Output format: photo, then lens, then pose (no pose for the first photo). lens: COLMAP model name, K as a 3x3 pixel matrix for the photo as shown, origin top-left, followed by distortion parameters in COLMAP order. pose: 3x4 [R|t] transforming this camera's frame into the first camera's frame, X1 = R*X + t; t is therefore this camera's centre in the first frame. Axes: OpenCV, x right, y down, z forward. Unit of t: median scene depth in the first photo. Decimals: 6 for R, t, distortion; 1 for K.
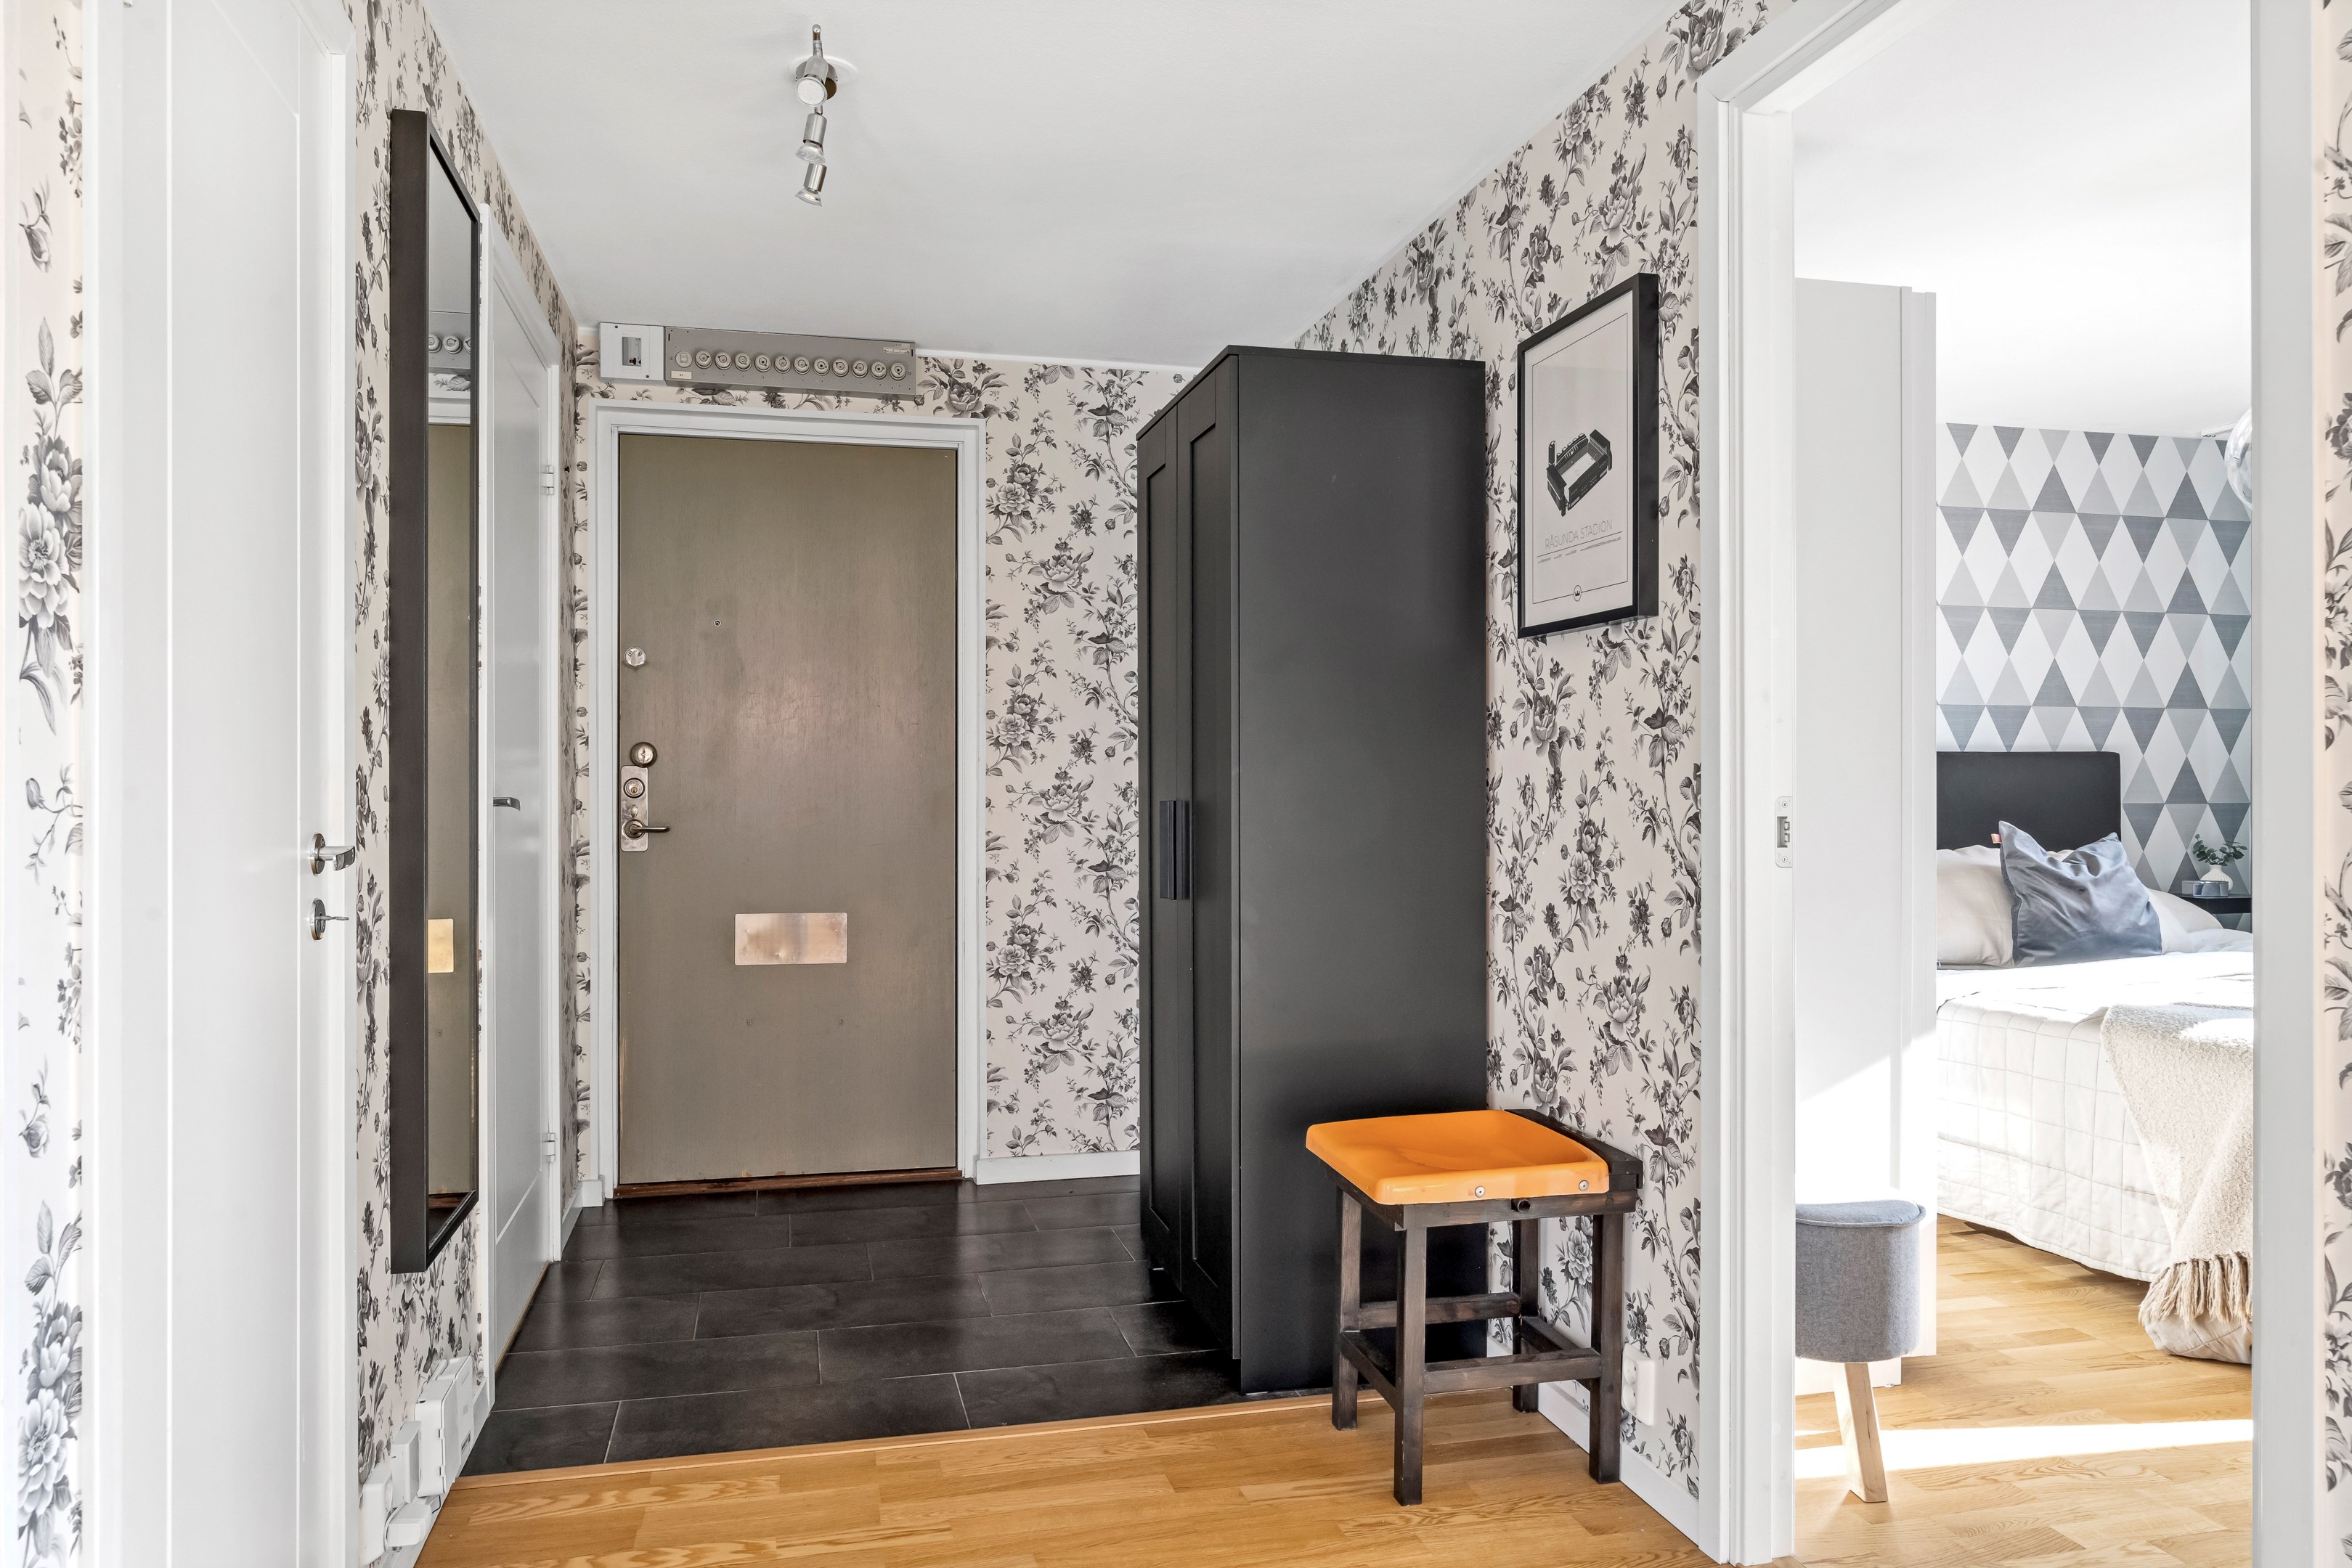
lens RADIAL K [[1648.0, 0, 1180.6], [0, 1648.0, 777.8], [0, 0, 1]] dist [-0.012218, 0.006730]
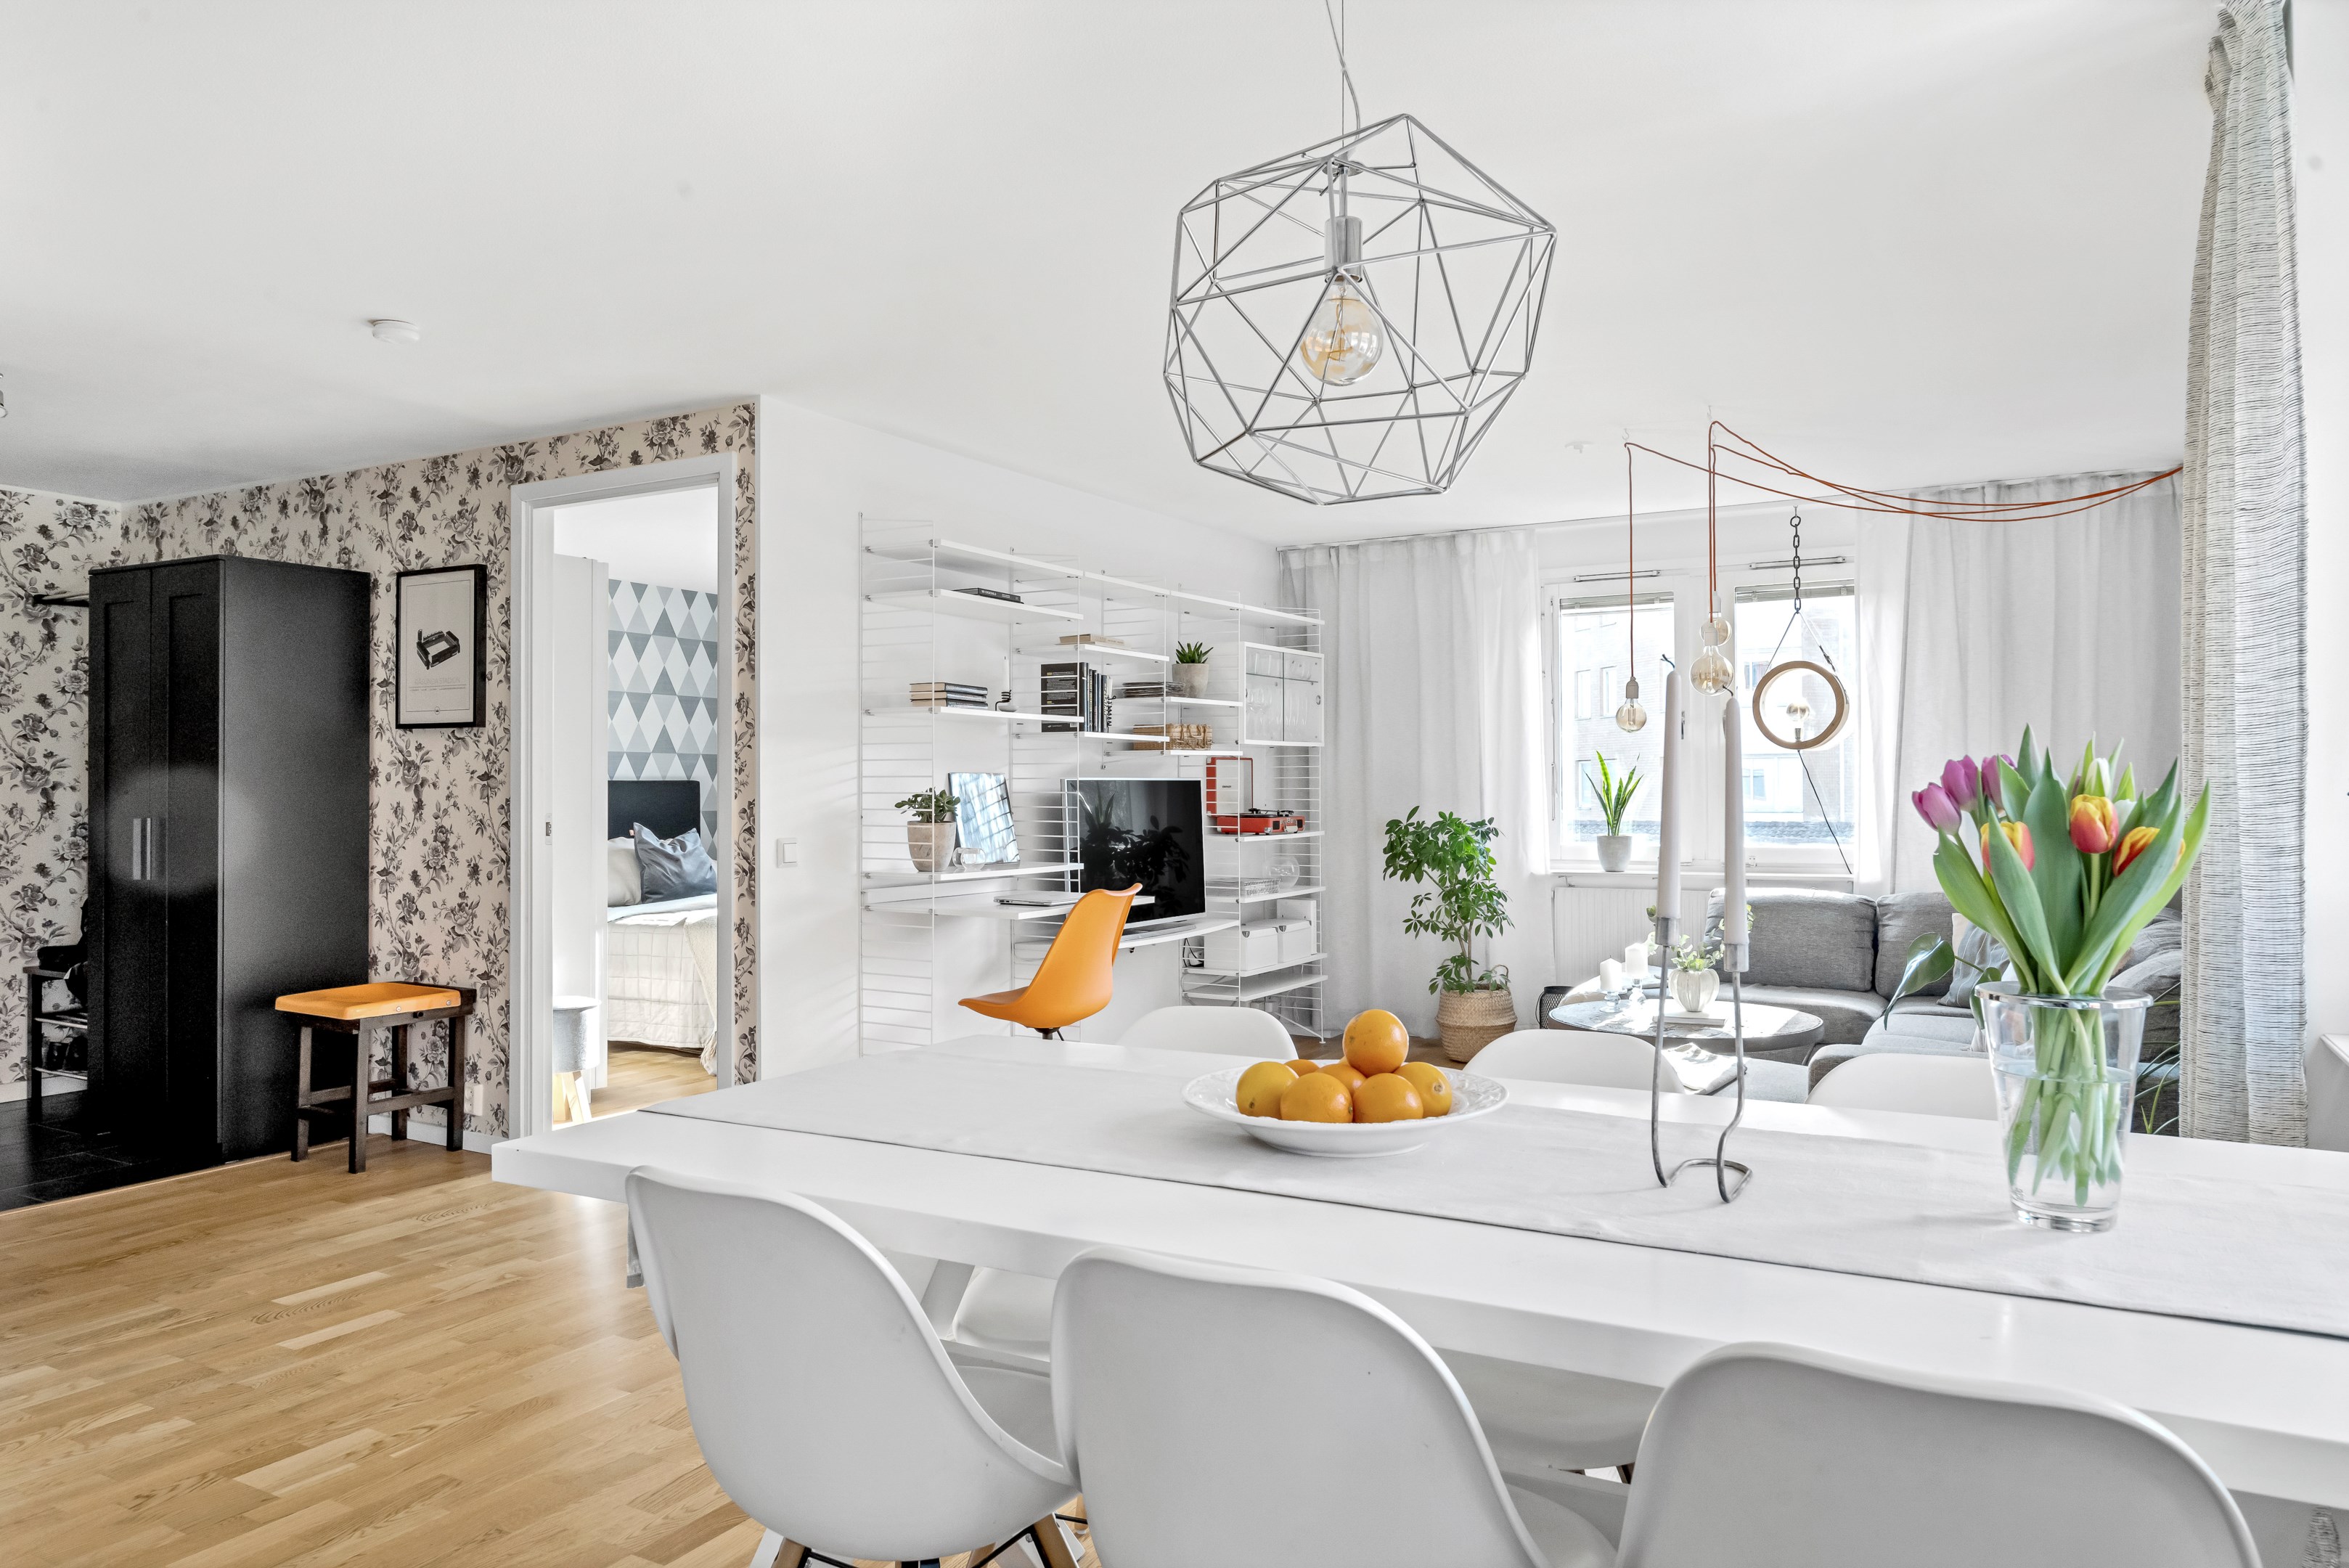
lens RADIAL K [[1646.2, 0, 1179.9], [0, 1646.2, 777.8], [0, 0, 1]] dist [-0.012218, 0.006730]
pose [[0.704263, 0.003254, 0.709932, -0.505067], [-0.001765, 0.999994, -0.002833, -0.026218], [-0.709937, 0.000743, 0.704265, -0.971803]]
